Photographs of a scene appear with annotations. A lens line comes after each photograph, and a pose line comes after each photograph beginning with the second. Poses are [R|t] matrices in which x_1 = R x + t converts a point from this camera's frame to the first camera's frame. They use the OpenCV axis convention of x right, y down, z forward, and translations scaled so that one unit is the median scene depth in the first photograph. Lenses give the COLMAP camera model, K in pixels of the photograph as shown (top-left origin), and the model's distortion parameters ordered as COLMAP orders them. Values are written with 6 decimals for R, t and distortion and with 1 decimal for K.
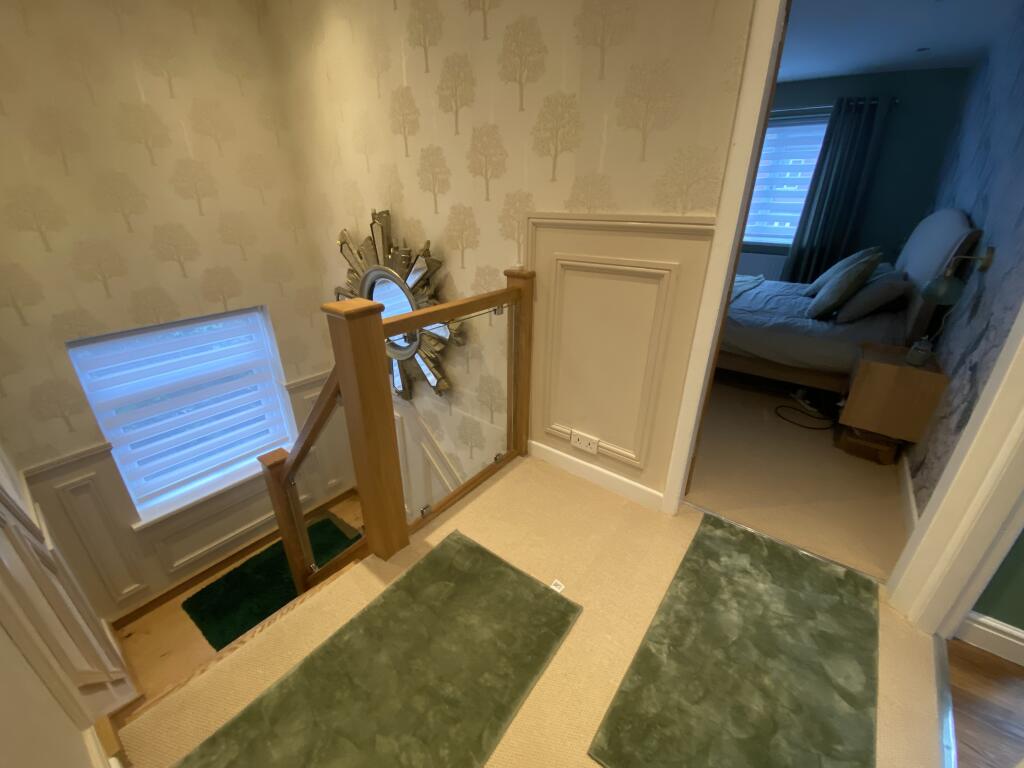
lens RADIAL K [[413.2, 0, 512.5], [0, 413.2, 382.8], [0, 0, 1]] dist [0.018239, -0.018233]
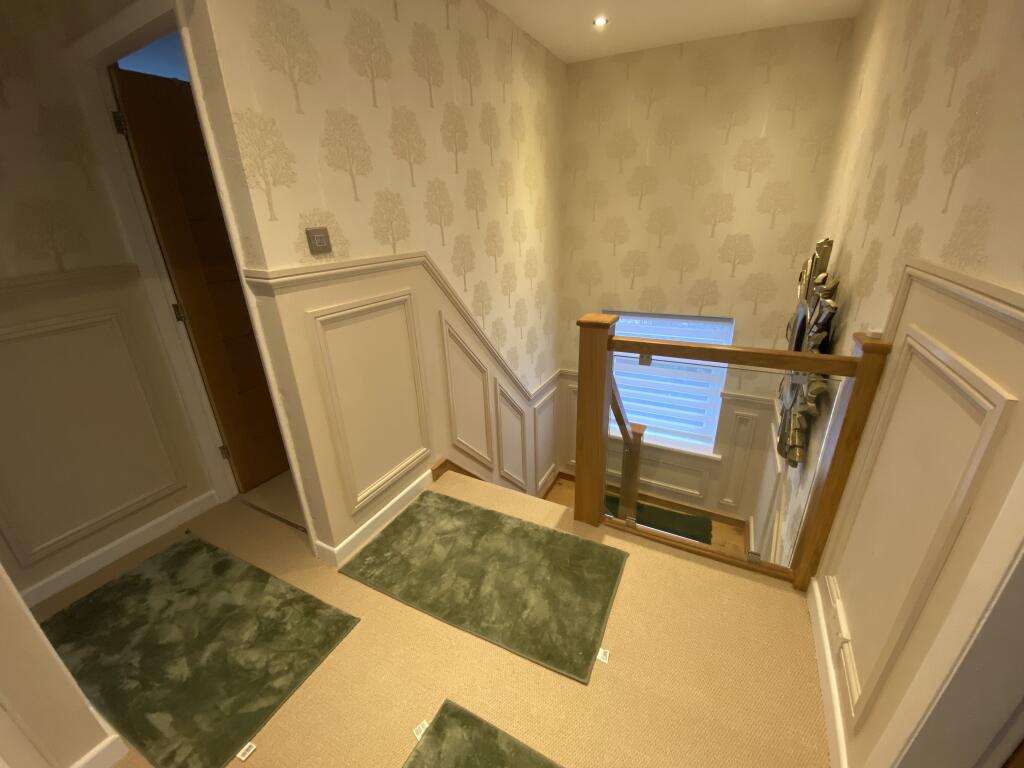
lens RADIAL K [[413.2, 0, 512.5], [0, 413.2, 382.8], [0, 0, 1]] dist [0.018239, -0.018233]
pose [[0.178193, 0.360879, -0.915431, 0.725735], [-0.380975, 0.883065, 0.273961, -0.224919], [0.907251, 0.299938, 0.294842, 0.383526]]
